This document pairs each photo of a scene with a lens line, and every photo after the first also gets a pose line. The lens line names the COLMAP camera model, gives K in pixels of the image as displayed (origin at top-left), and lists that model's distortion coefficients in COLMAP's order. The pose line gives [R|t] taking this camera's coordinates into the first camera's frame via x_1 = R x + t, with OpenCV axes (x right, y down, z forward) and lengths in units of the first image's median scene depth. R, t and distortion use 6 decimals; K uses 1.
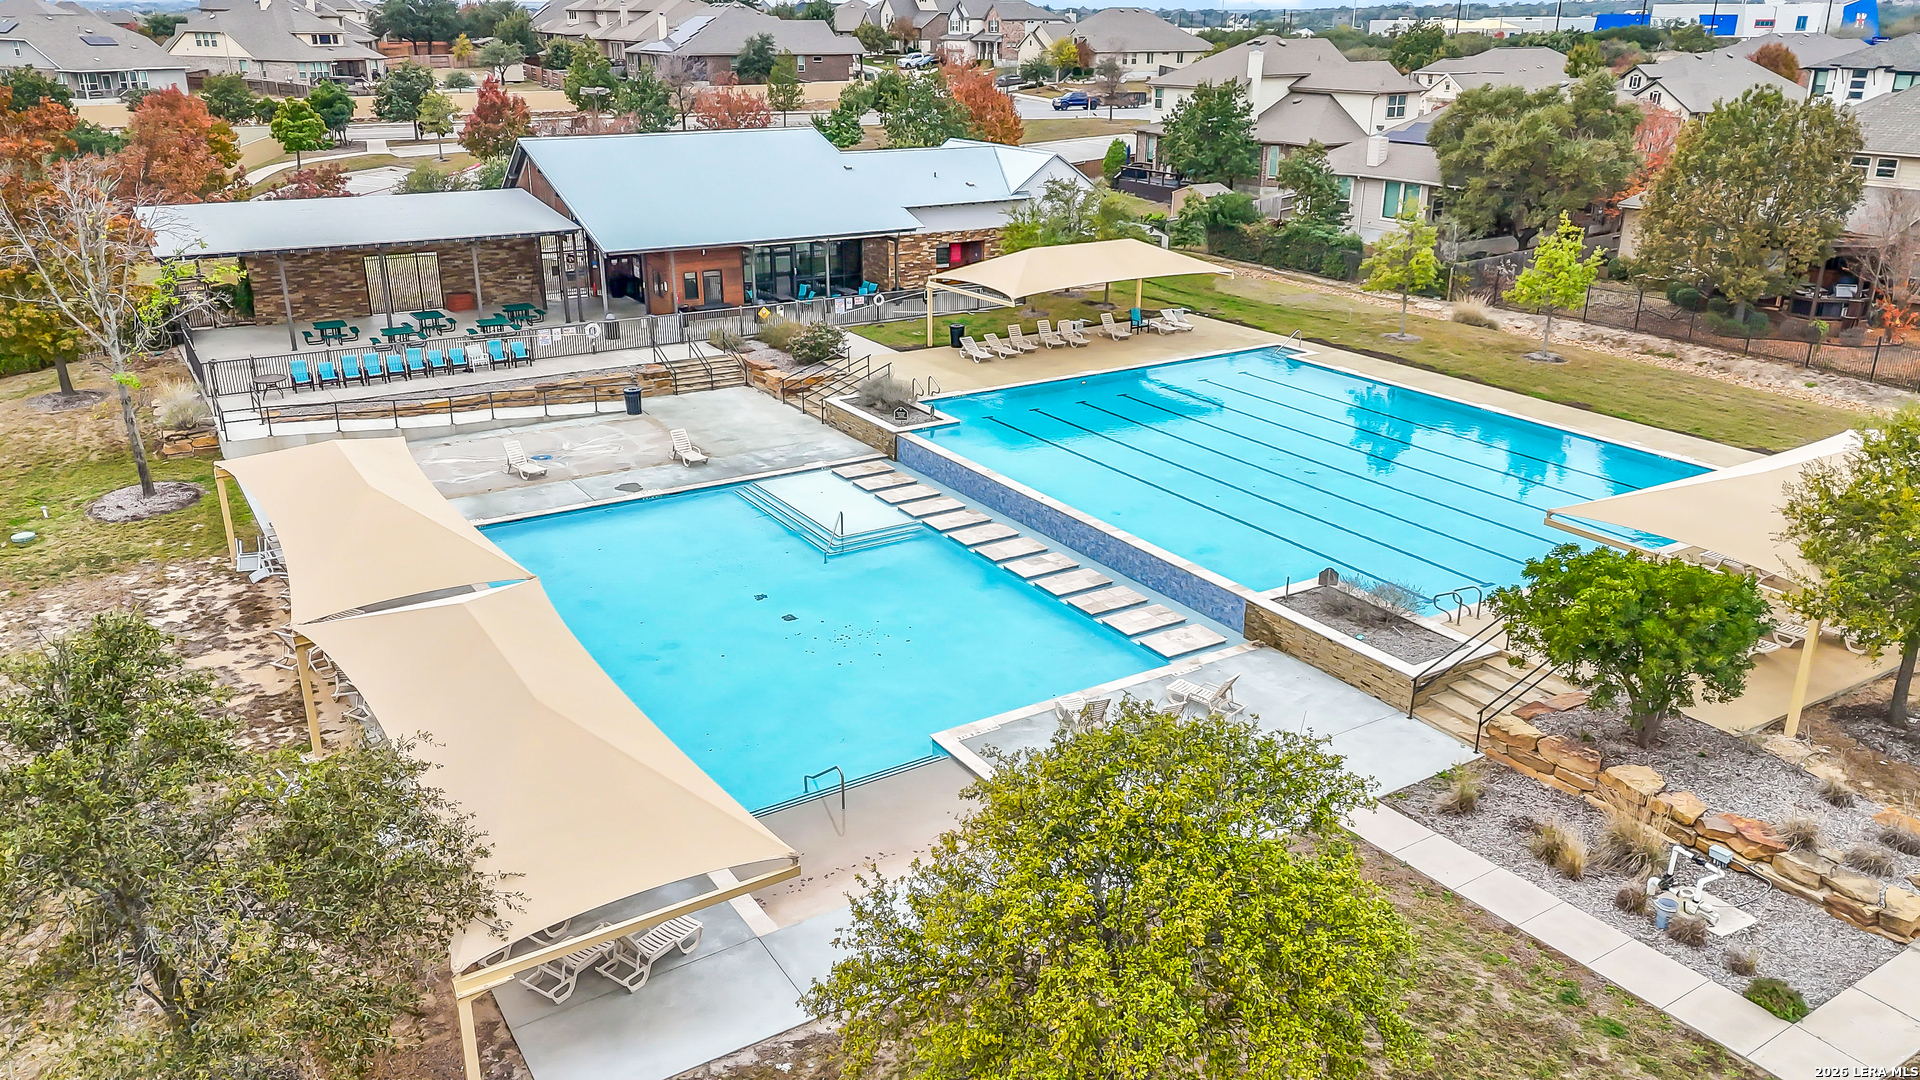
lens RADIAL K [[1404.0, 0, 960.0], [0, 1404.0, 540.0], [0, 0, 1]] dist [0.085344, -0.084074]
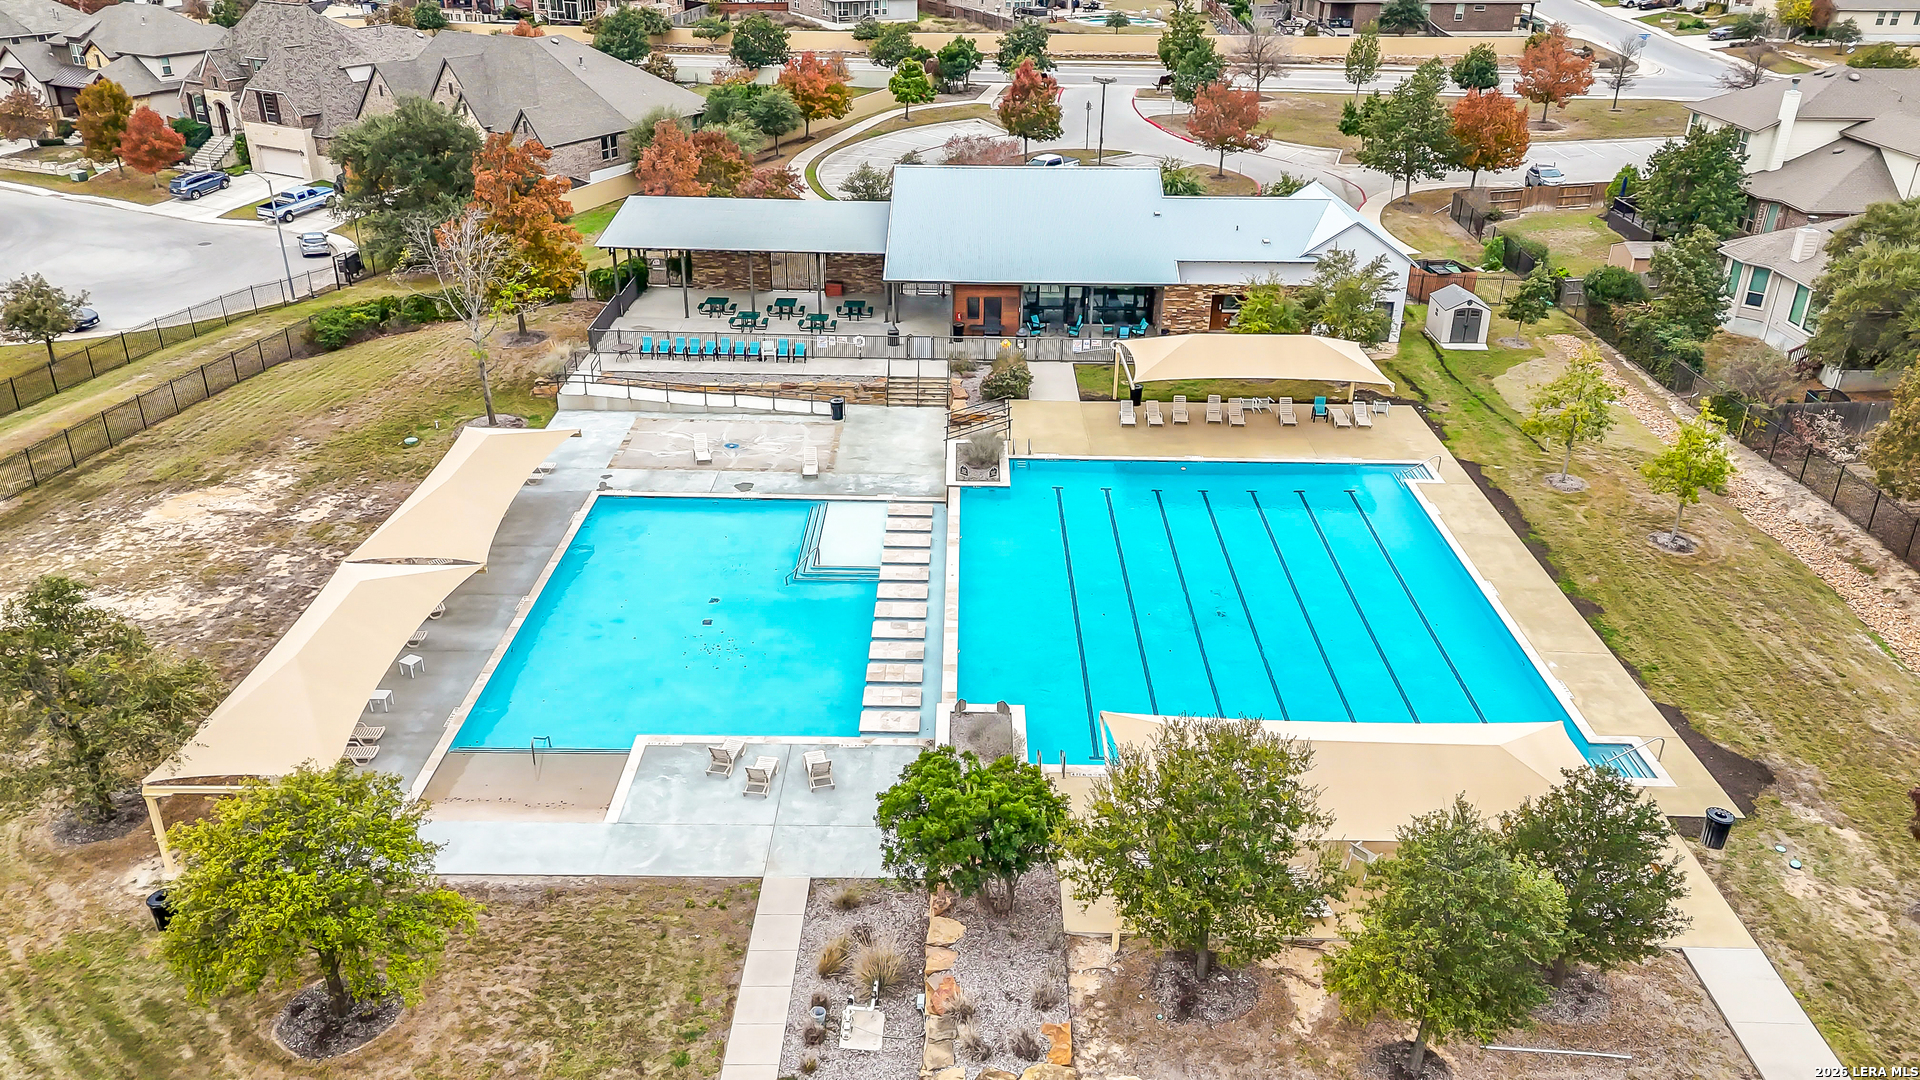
lens RADIAL K [[1404.0, 0, 960.0], [0, 1404.0, 540.0], [0, 0, 1]] dist [0.085344, -0.084074]
pose [[0.840956, 0.241428, -0.484258, 0.439008], [-0.197570, 0.970157, 0.140578, -0.157688], [0.503745, -0.022545, 0.863558, -0.048513]]
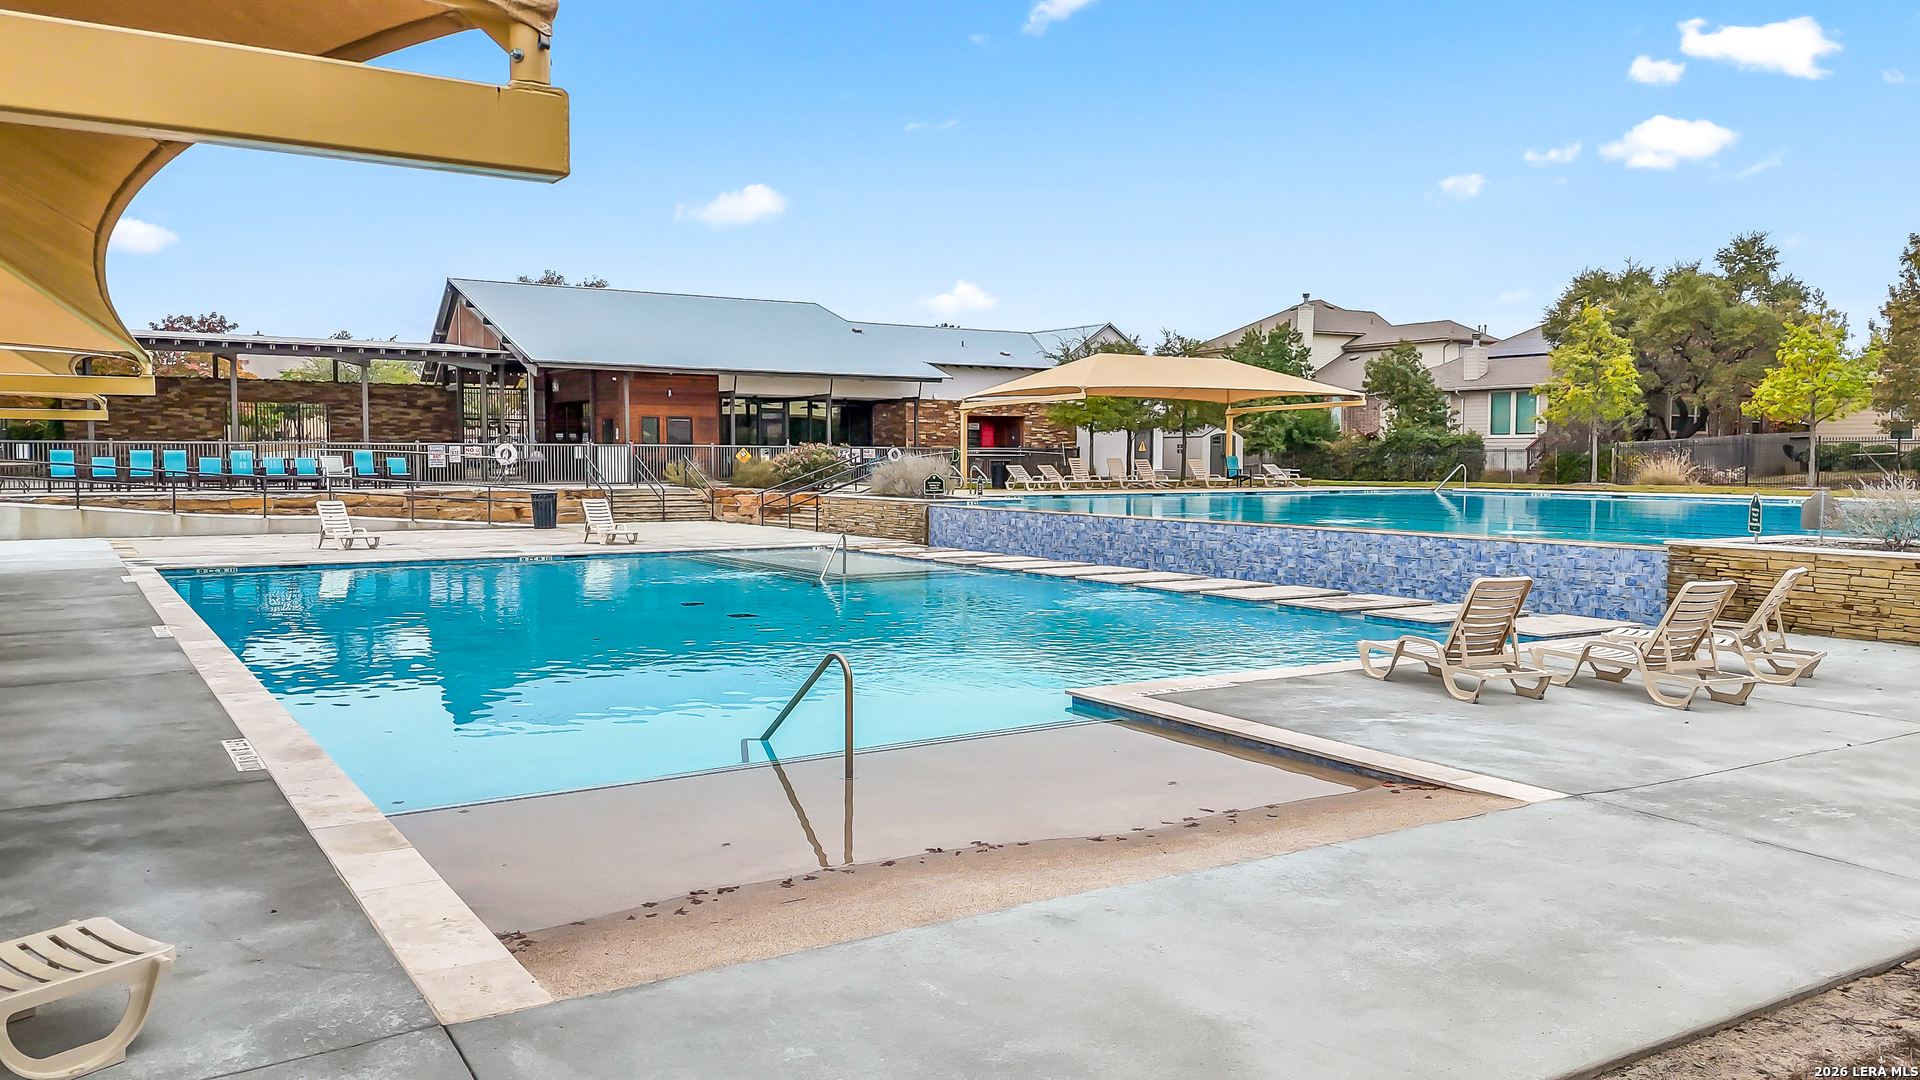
lens RADIAL K [[1404.0, 0, 960.0], [0, 1404.0, 540.0], [0, 0, 1]] dist [0.085344, -0.084074]
pose [[0.999994, -0.001804, 0.002981, -0.024765], [0.002596, 0.956376, -0.292126, 0.101414], [-0.002324, 0.292132, 0.956375, 0.287947]]
